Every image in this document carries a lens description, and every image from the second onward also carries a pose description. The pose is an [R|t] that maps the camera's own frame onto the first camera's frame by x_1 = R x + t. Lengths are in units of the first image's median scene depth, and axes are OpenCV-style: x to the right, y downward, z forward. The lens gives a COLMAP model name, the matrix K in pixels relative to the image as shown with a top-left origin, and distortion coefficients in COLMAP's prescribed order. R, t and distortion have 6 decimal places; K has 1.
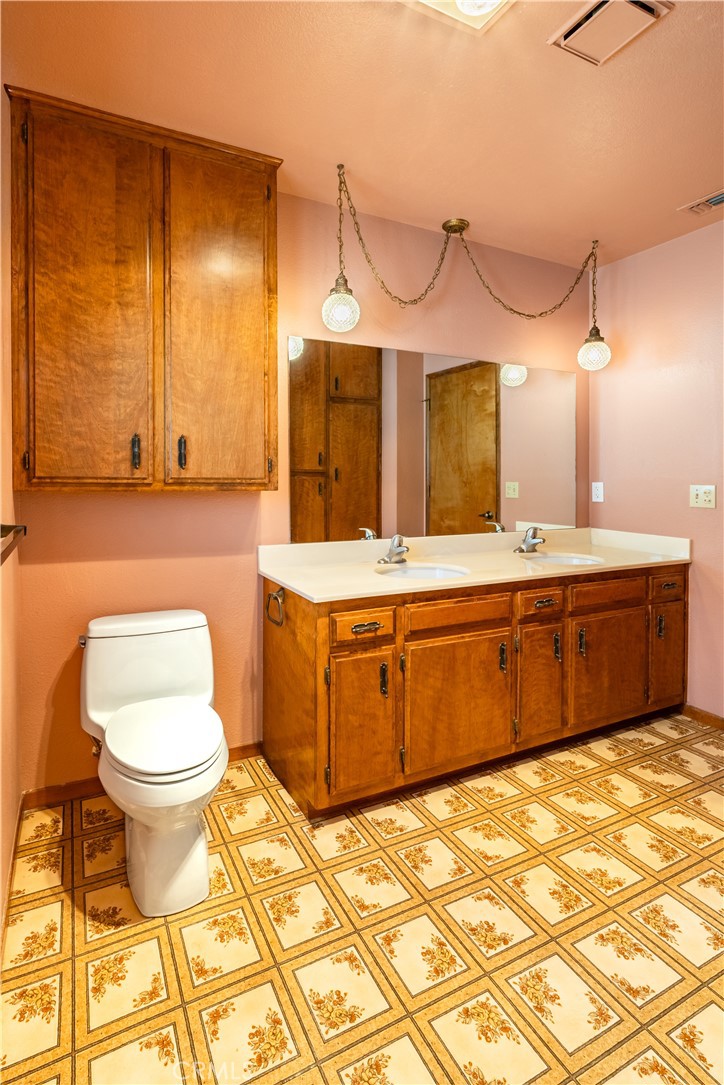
lens RADIAL K [[552.8, 0, 362.4], [0, 552.8, 541.6], [0, 0, 1]] dist [-0.011072, 0.002611]
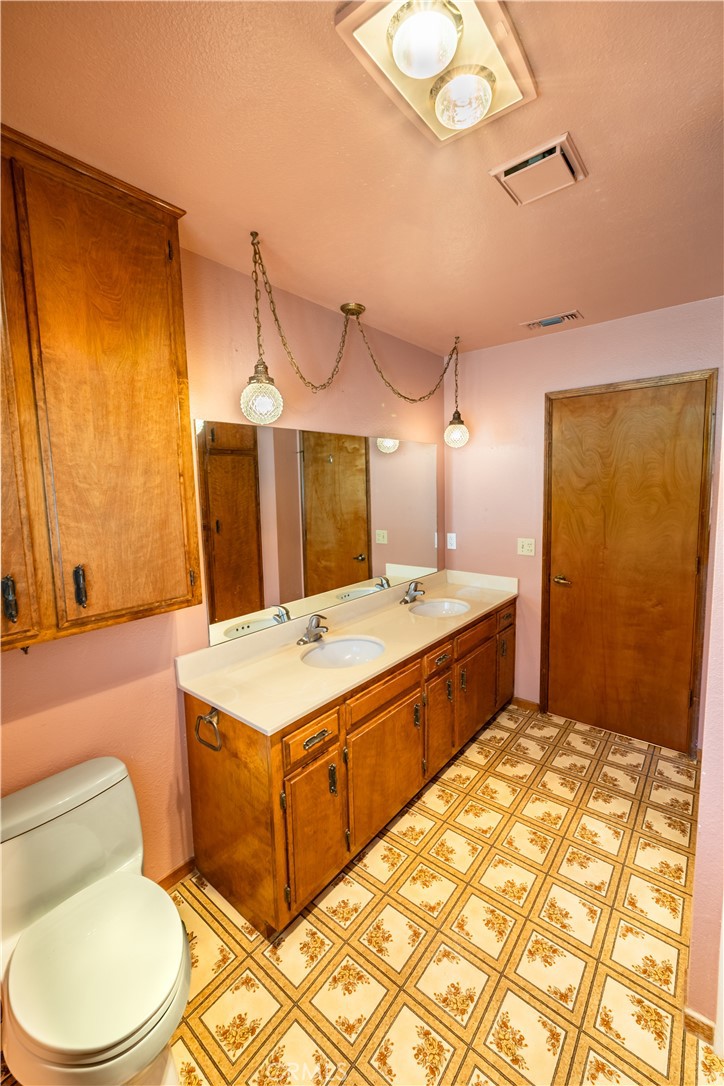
lens RADIAL K [[431.5, 0, 371.5], [0, 431.5, 536.2], [0, 0, 1]] dist [-0.008941, 0.003331]
pose [[0.904561, -0.064748, 0.421399, -0.194525], [0.028343, 0.995347, 0.092094, -0.260725], [-0.425401, -0.071361, 0.902187, 0.266479]]
